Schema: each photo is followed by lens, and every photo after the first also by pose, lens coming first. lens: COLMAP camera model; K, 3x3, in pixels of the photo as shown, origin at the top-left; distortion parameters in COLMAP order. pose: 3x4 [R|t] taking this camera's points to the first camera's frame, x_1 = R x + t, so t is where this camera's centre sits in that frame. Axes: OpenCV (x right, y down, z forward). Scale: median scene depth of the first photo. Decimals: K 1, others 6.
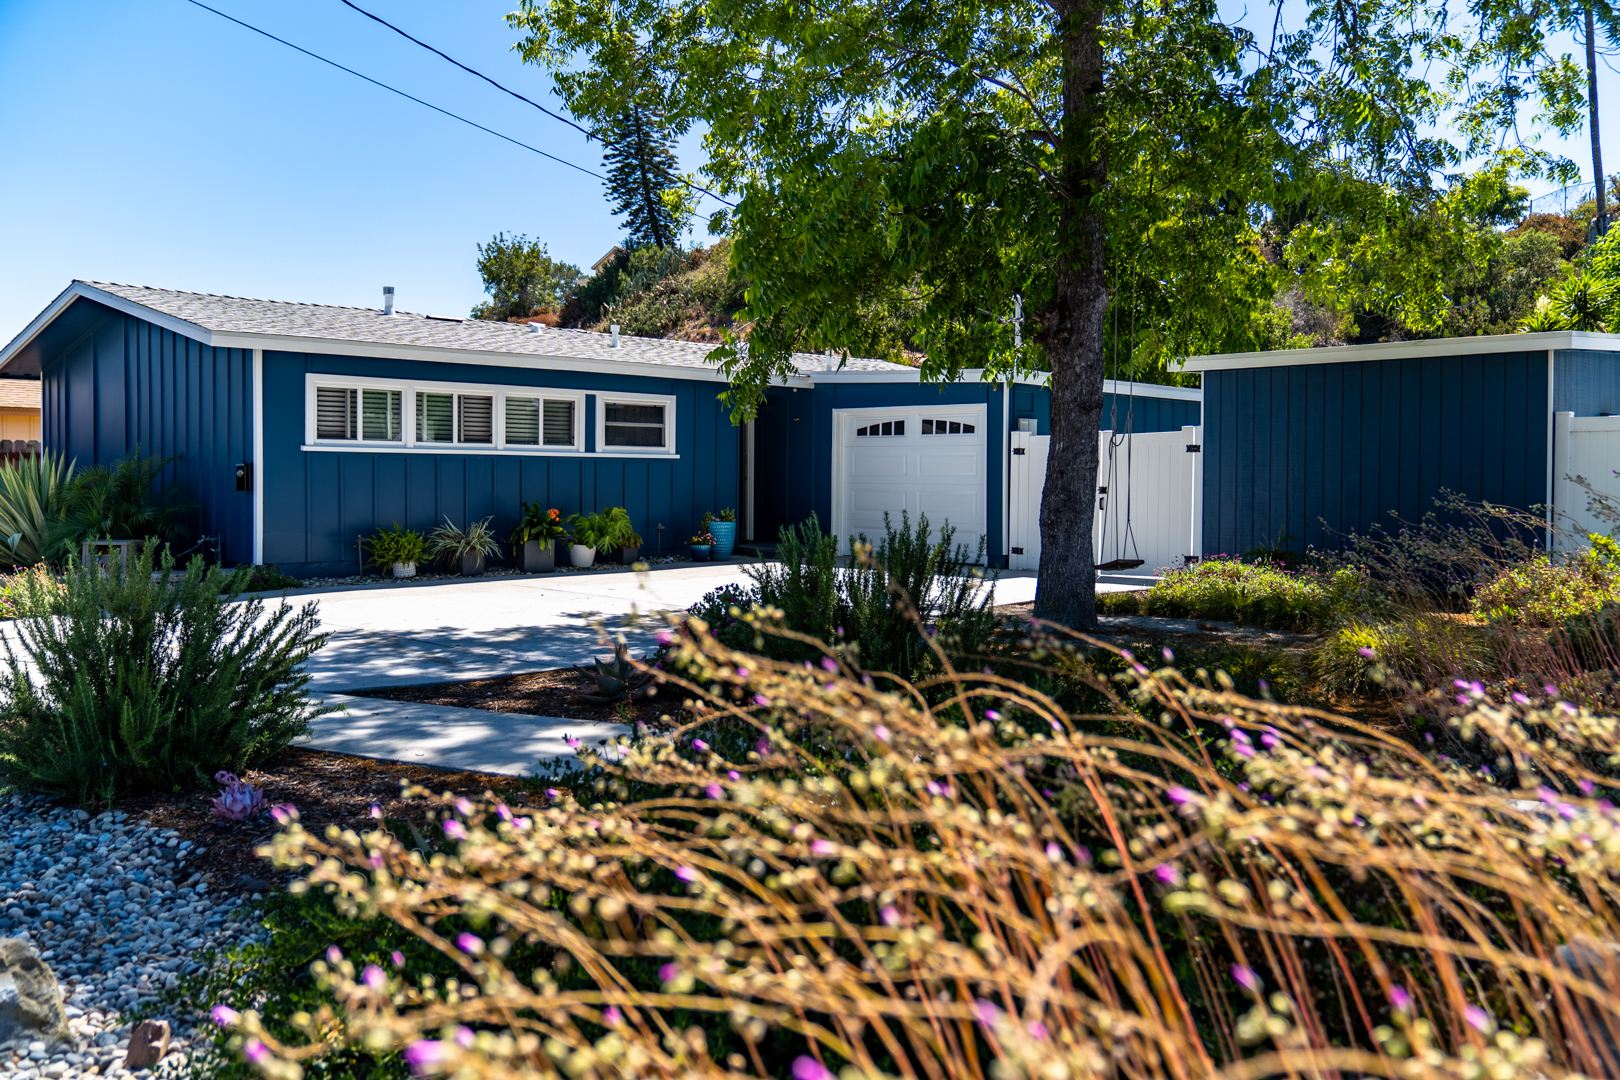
lens RADIAL K [[1399.2, 0, 810.0], [0, 1399.2, 540.0], [0, 0, 1]] dist [-0.054687, -0.000505]
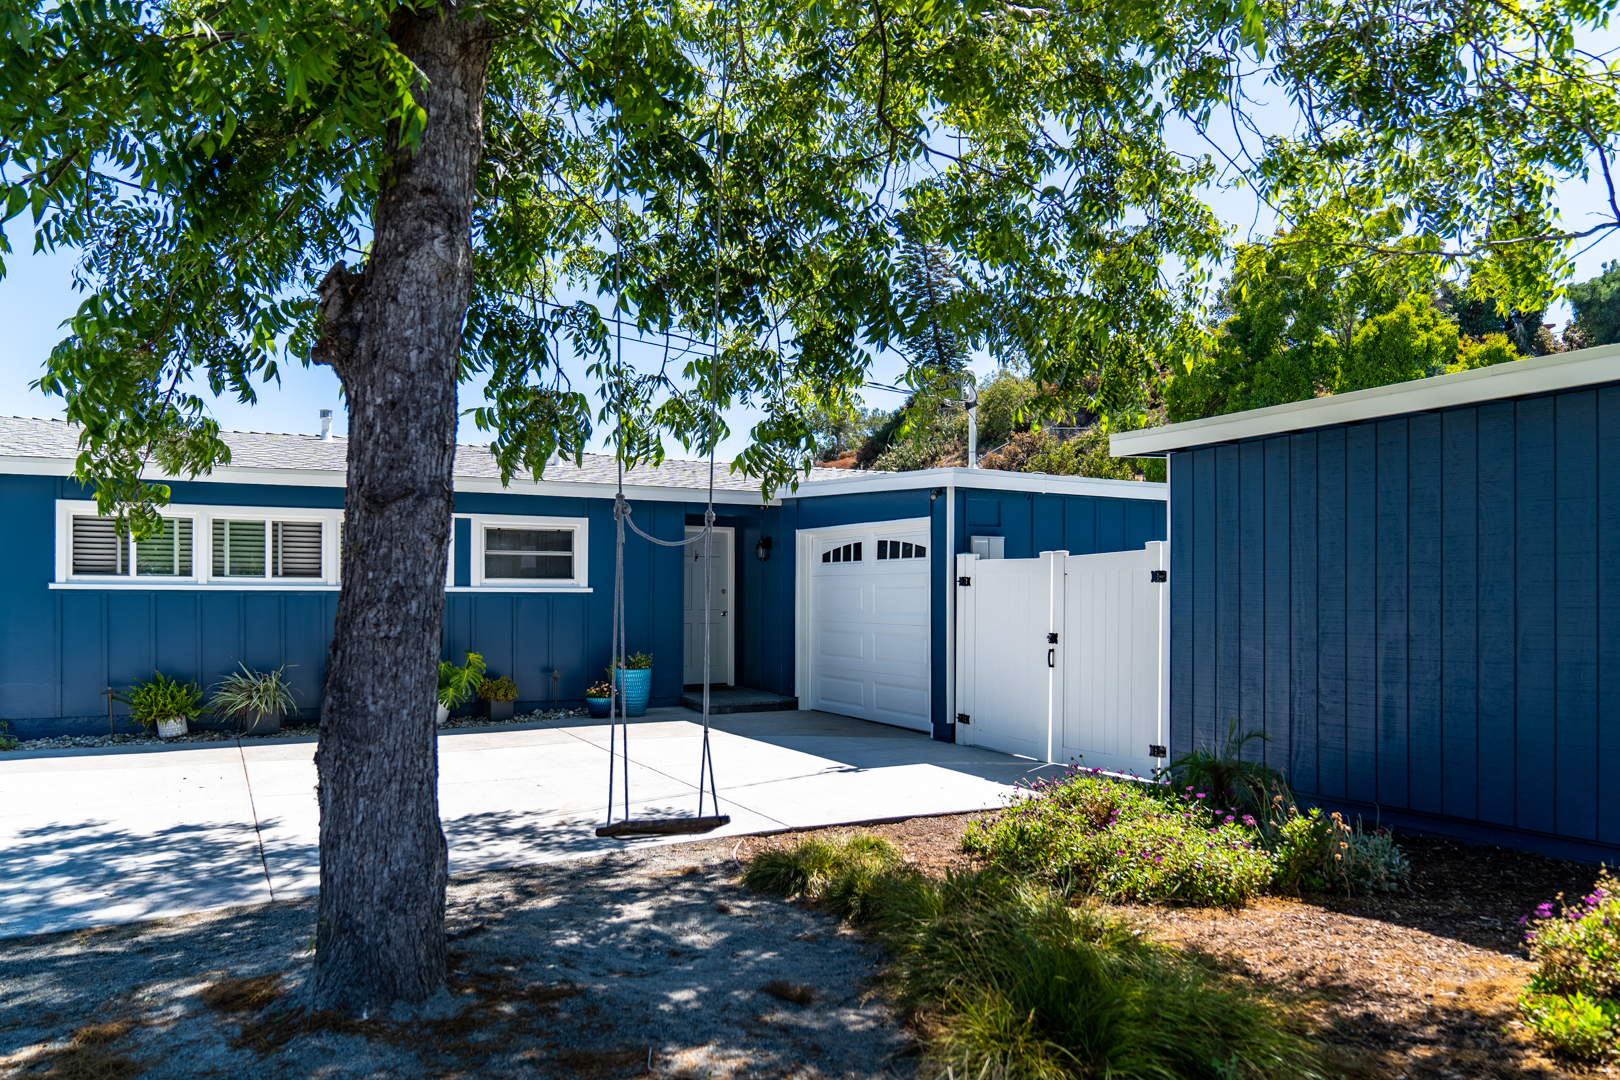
lens RADIAL K [[1106.4, 0, 810.5], [0, 1106.4, 587.7], [0, 0, 1]] dist [-0.001241, -0.000305]
pose [[0.941895, -0.005742, -0.335857, 0.264636], [-0.011365, 0.998737, -0.048948, -0.030989], [0.335714, 0.049921, 0.940640, 0.431760]]
